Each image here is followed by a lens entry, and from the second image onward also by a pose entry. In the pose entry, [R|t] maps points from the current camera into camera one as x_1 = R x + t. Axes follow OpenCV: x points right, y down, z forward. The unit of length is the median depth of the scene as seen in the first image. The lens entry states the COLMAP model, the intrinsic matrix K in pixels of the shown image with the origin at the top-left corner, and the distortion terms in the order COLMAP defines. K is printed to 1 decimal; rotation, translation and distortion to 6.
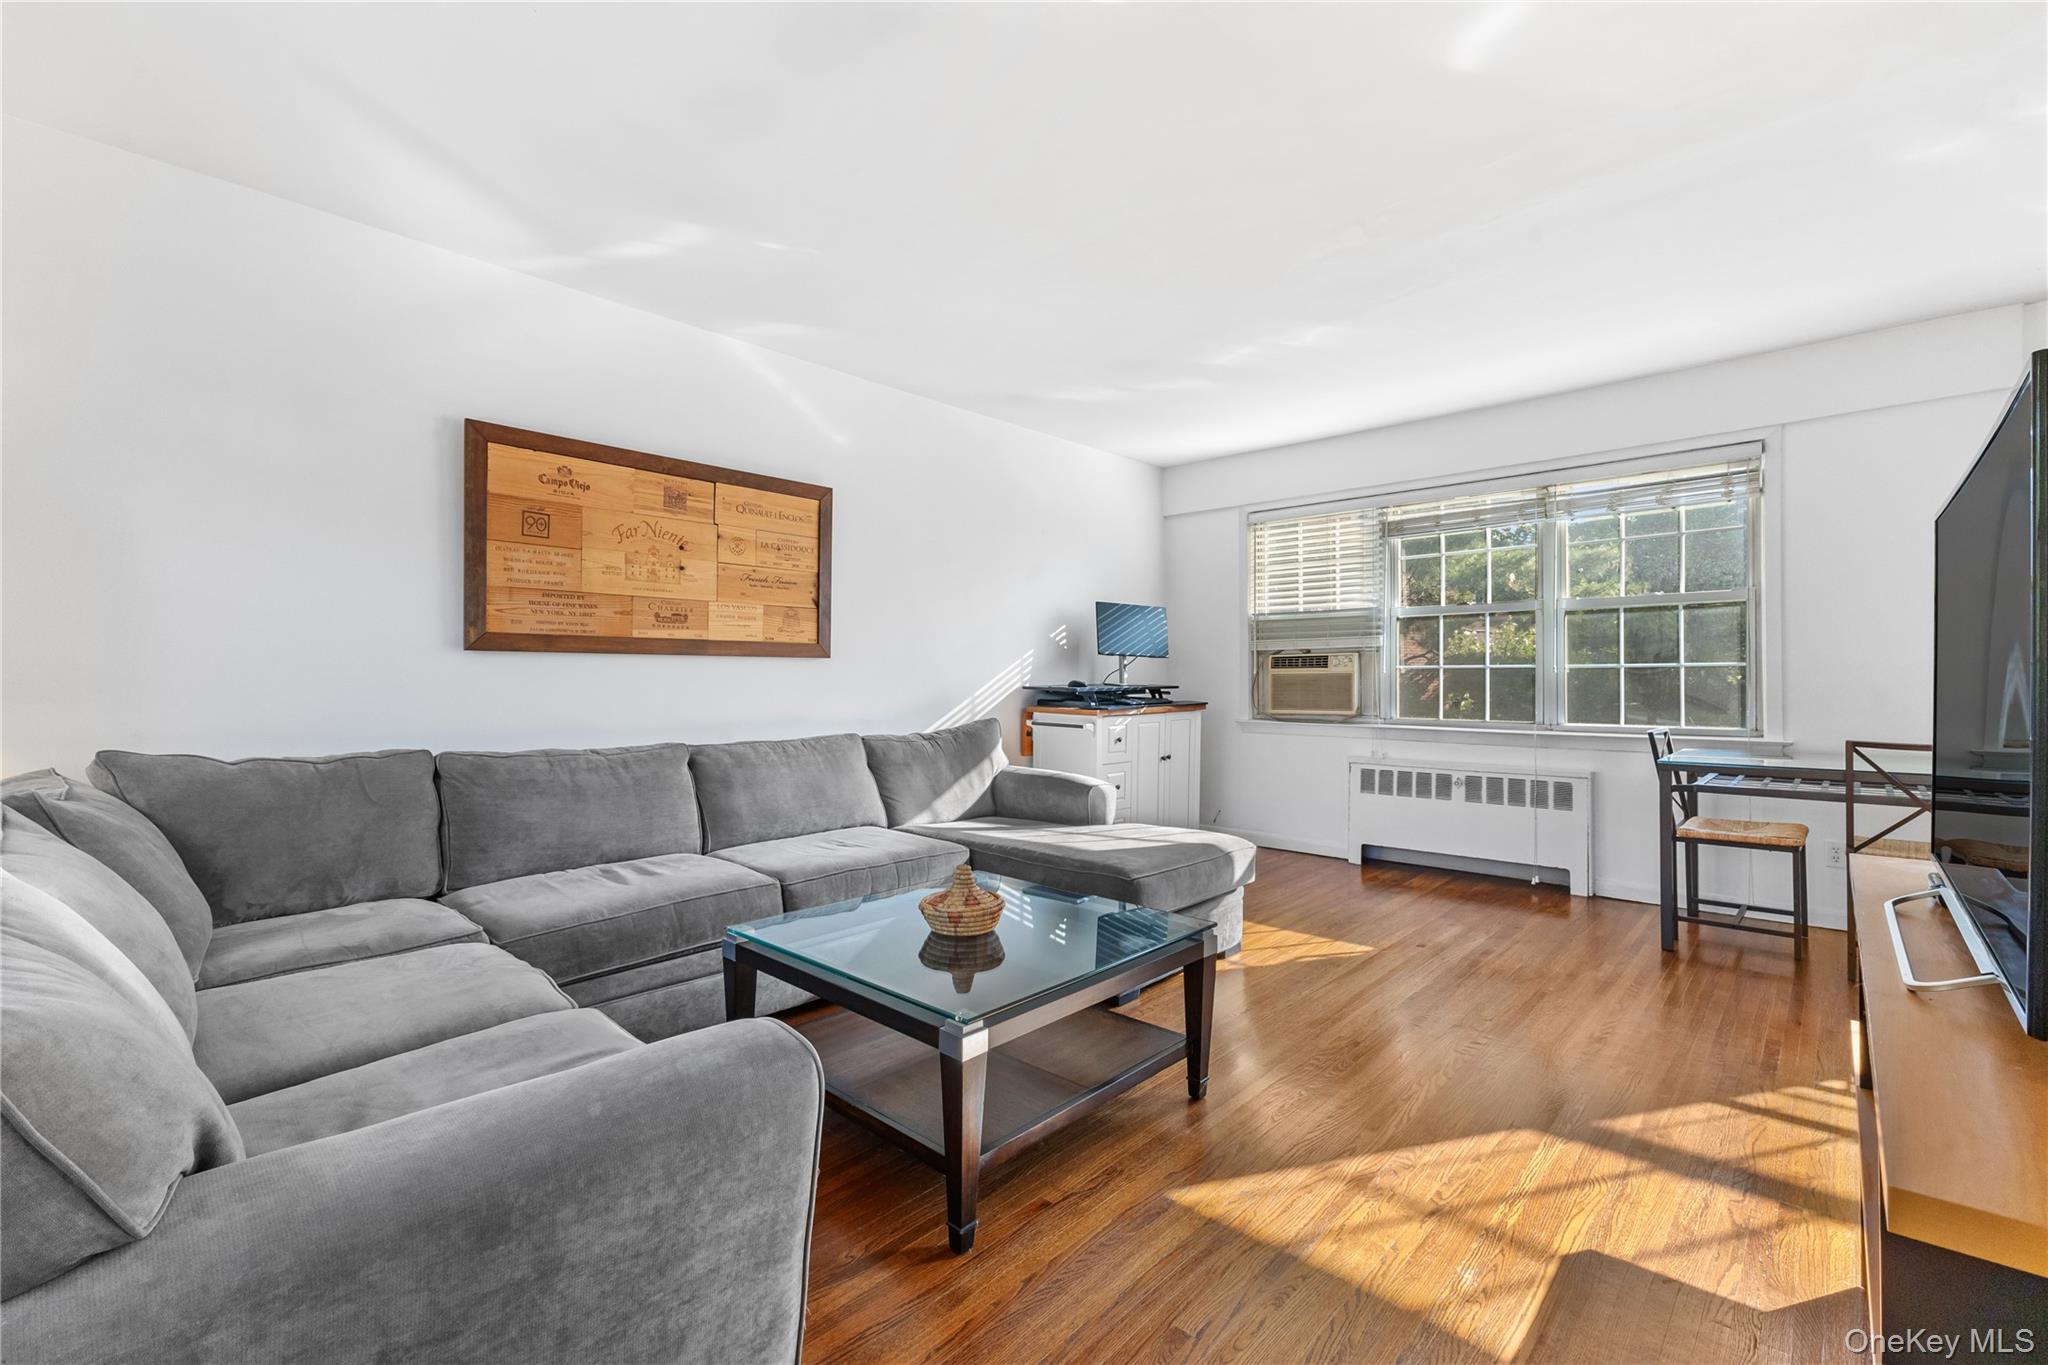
lens RADIAL K [[878.6, 0, 1033.6], [0, 878.6, 679.2], [0, 0, 1]] dist [0.000710, -0.001513]
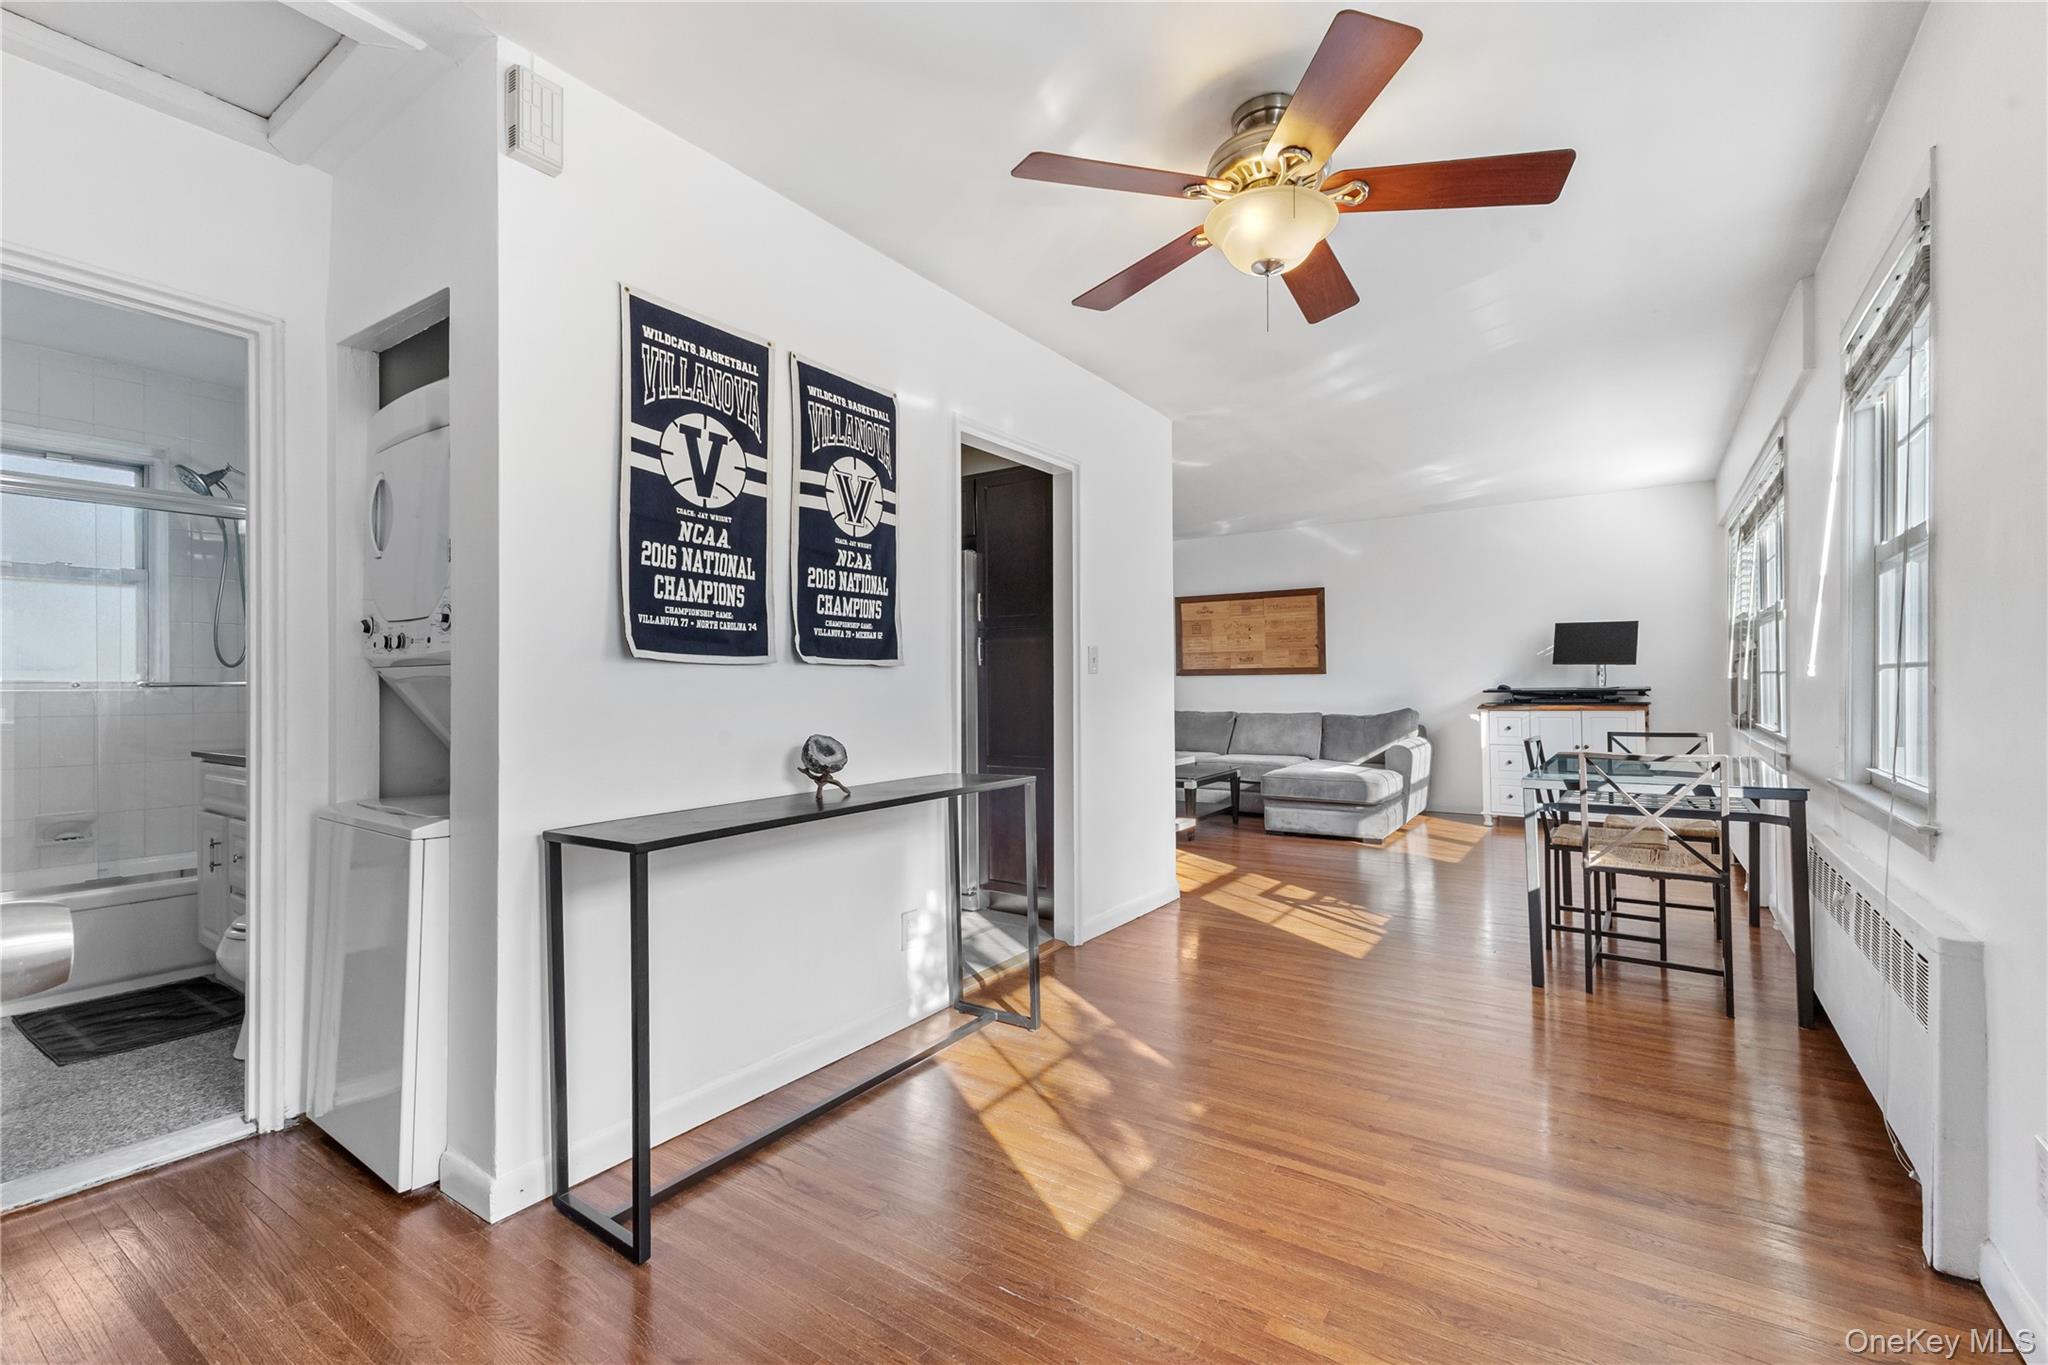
lens RADIAL K [[878.6, 0, 1029.1], [0, 878.6, 679.4], [0, 0, 1]] dist [0.000710, -0.001513]
pose [[0.142687, -0.002488, -0.989765, 1.613309], [0.011482, 0.999934, -0.000859, -0.017704], [0.989701, -0.011242, 0.142707, 0.066960]]
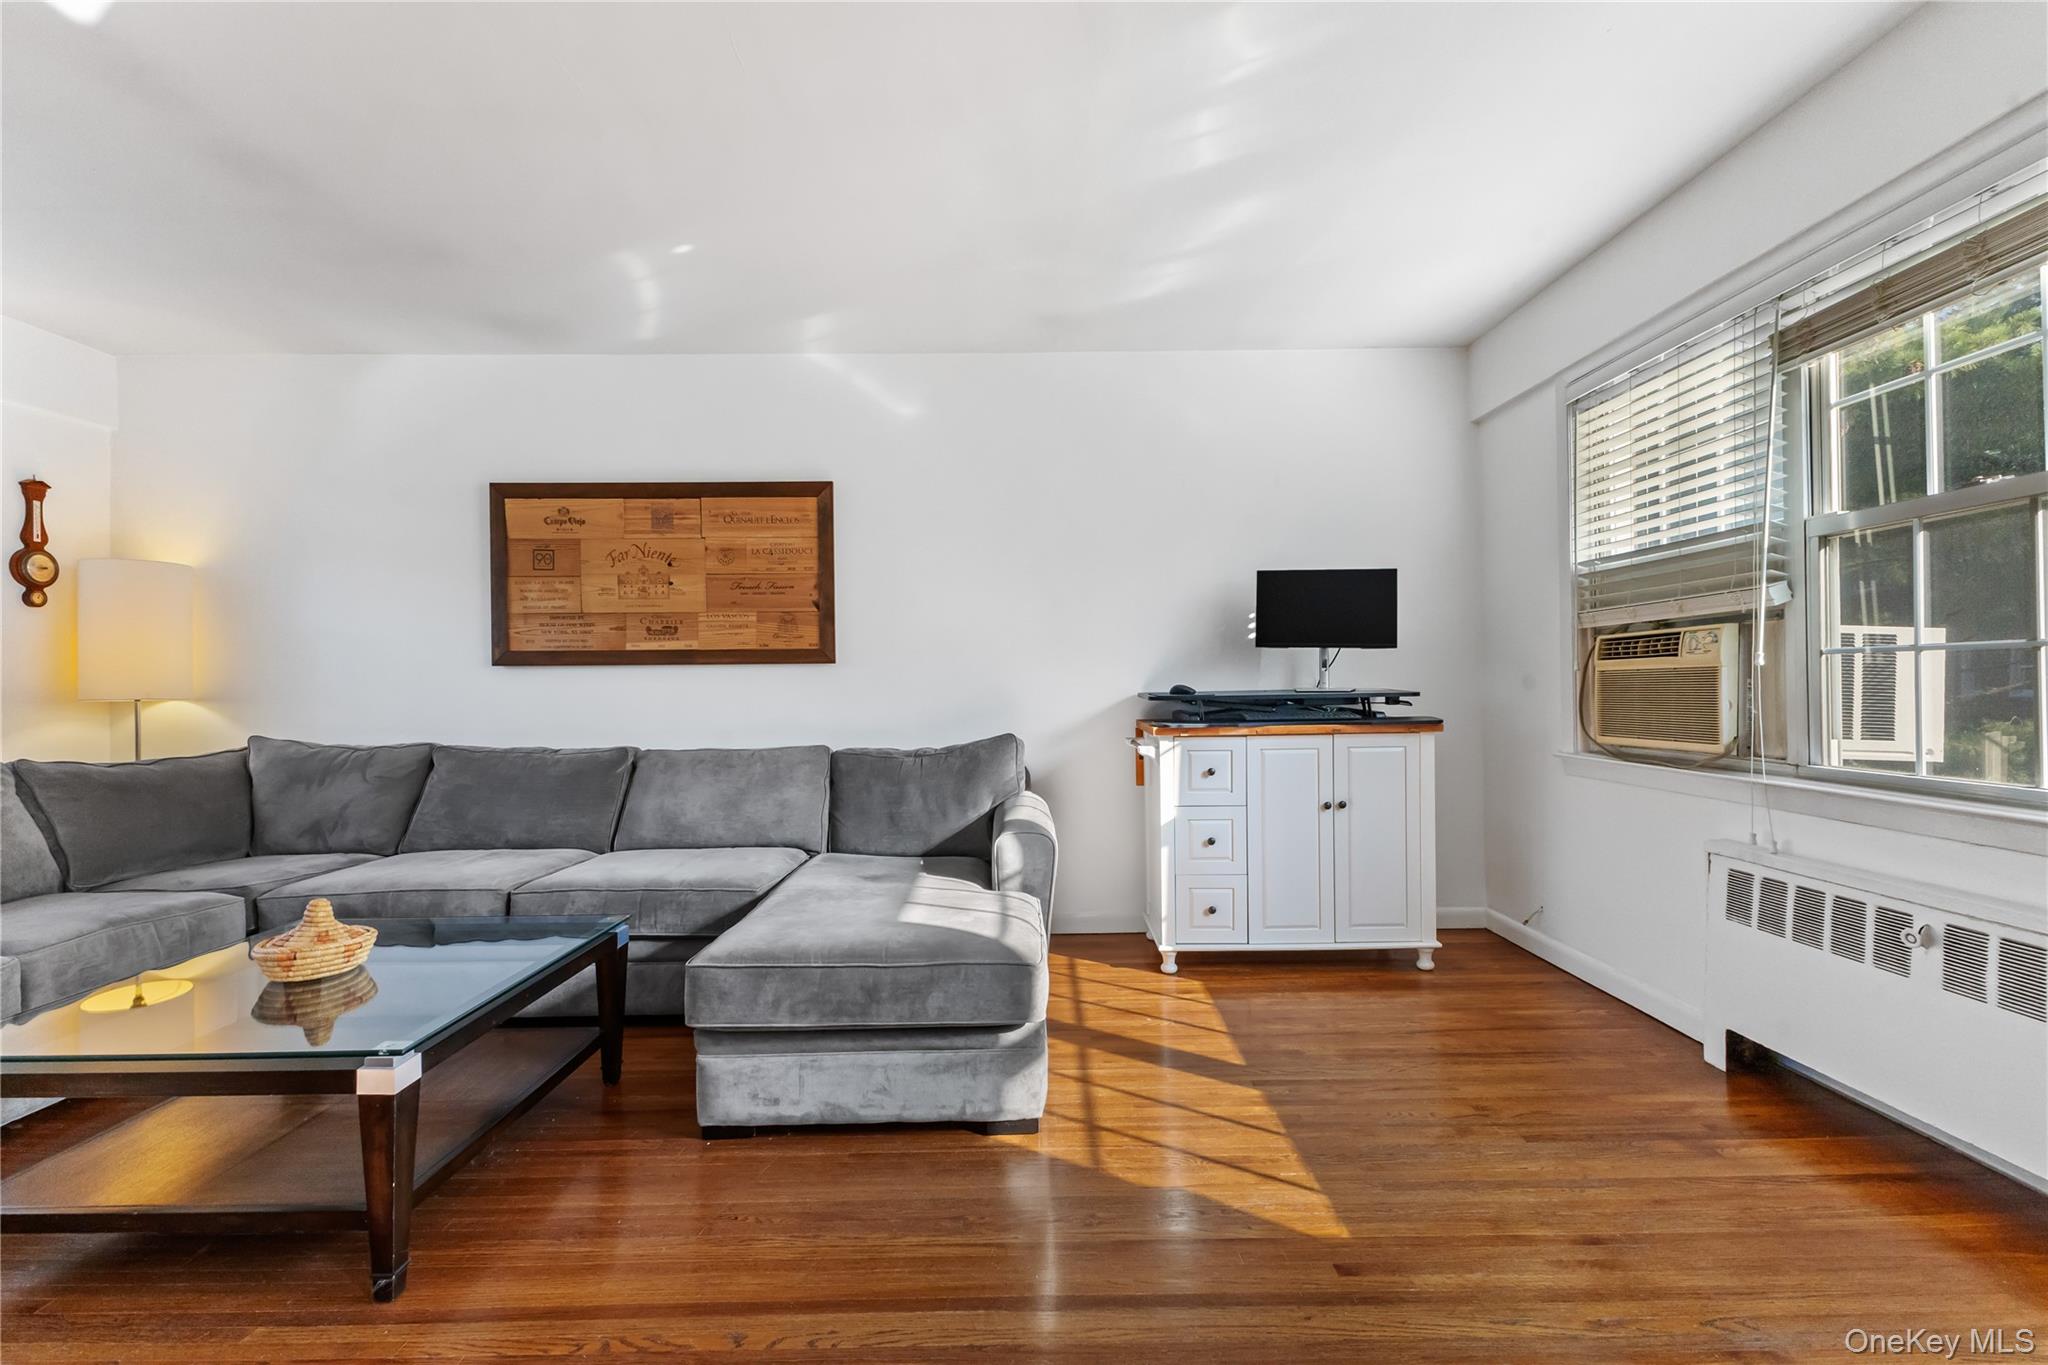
lens RADIAL K [[878.6, 0, 1021.5], [0, 878.6, 687.6], [0, 0, 1]] dist [0.000710, -0.001513]
pose [[0.679378, -0.004087, -0.733777, 0.589378], [0.007645, 0.999970, 0.001508, 0.001685], [0.733748, -0.006635, 0.679389, 0.512186]]
